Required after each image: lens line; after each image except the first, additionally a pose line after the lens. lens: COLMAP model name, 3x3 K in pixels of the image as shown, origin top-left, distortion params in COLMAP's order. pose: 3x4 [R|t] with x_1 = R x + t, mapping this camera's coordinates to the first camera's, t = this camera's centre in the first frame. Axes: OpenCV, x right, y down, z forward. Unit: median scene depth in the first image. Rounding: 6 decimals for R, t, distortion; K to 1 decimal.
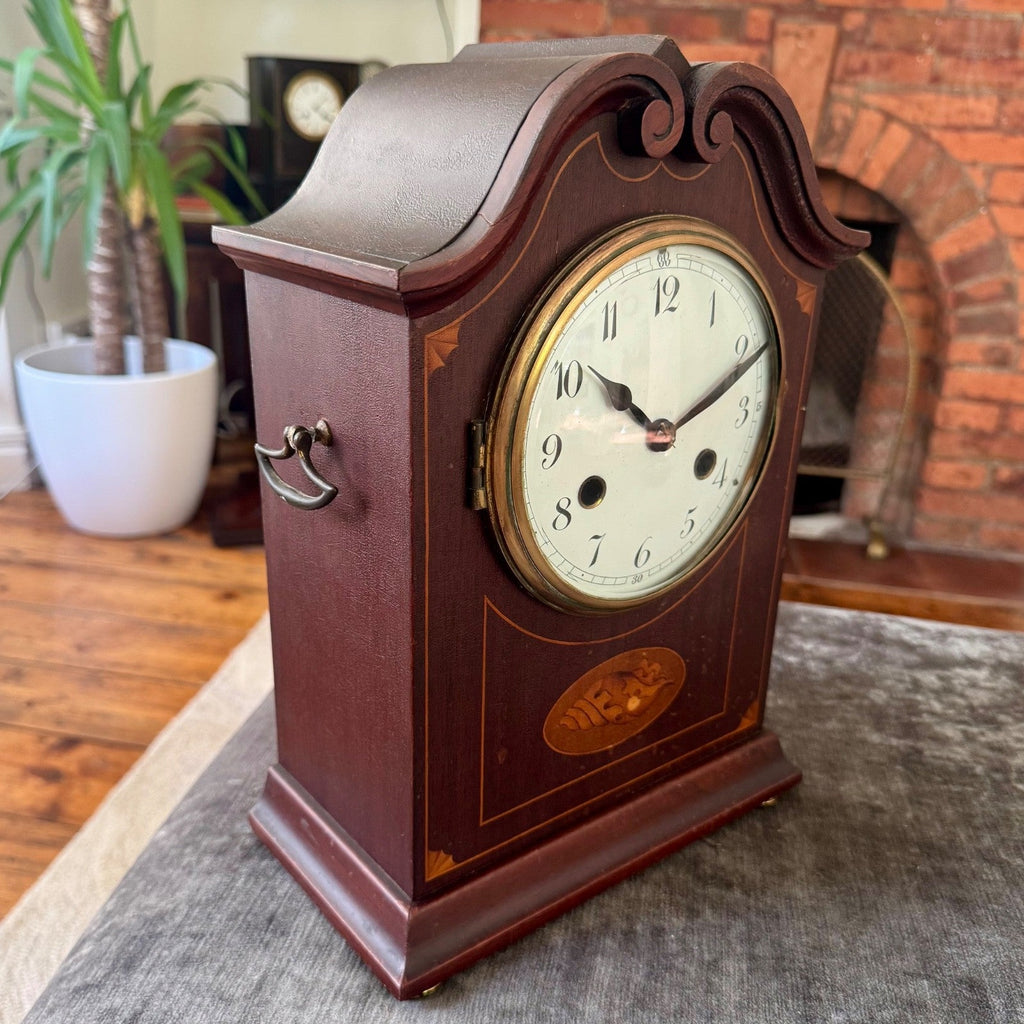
lens RADIAL K [[1071.7, 0, 492.9], [0, 1071.7, 542.8], [0, 0, 1]] dist [-0.022332, -0.001651]
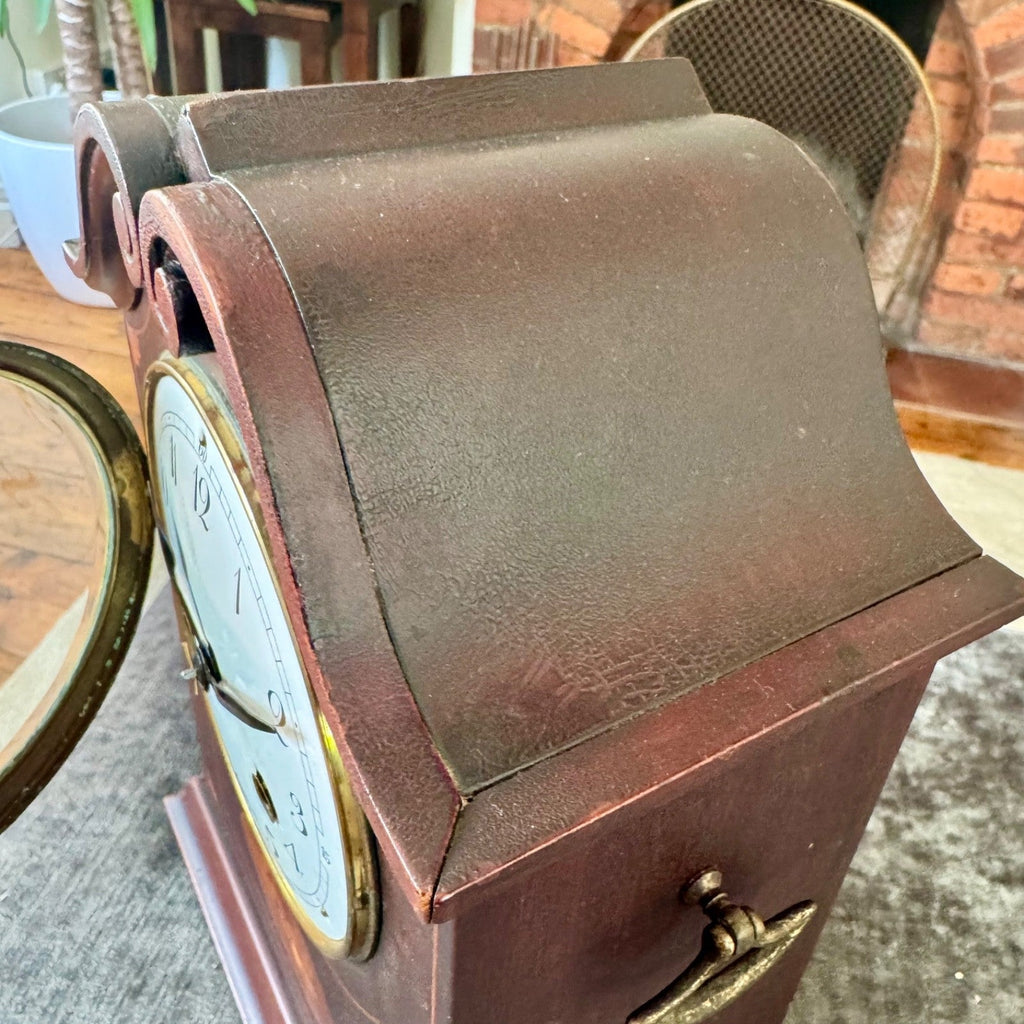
lens RADIAL K [[981.0, 0, 523.4], [0, 981.0, 449.8], [0, 0, 1]] dist [-0.003780, 0.000167]
pose [[0.998958, 0.044648, -0.009417, 0.064070], [-0.041835, 0.978551, 0.201713, -0.103446], [0.018221, -0.201109, 0.979399, 0.128212]]
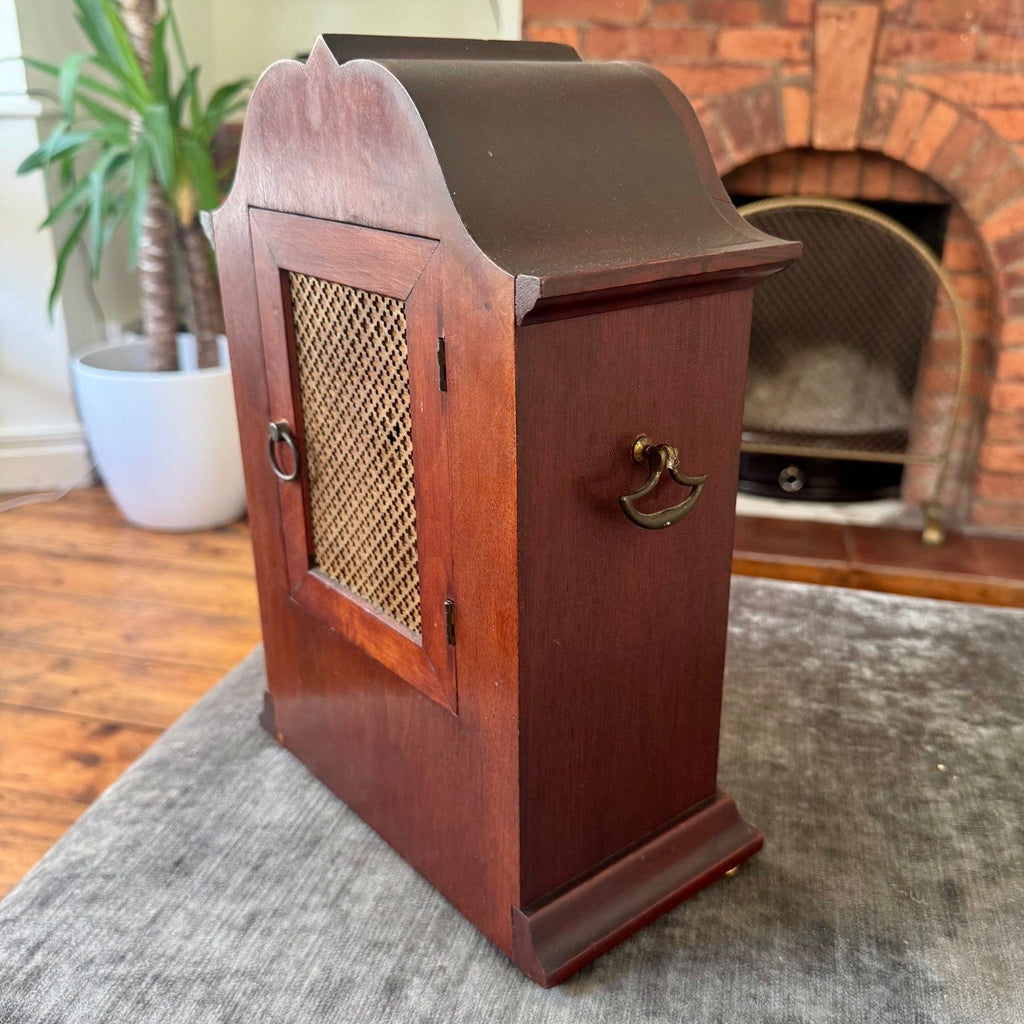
lens RADIAL K [[1089.3, 0, 547.4], [0, 1089.3, 534.0], [0, 0, 1]] dist [0.002324, -0.038623]
pose [[0.998949, -0.010524, -0.044617, 0.067749], [0.010292, 0.999932, -0.005442, 0.009261], [0.044671, 0.004977, 0.998989, -0.026733]]
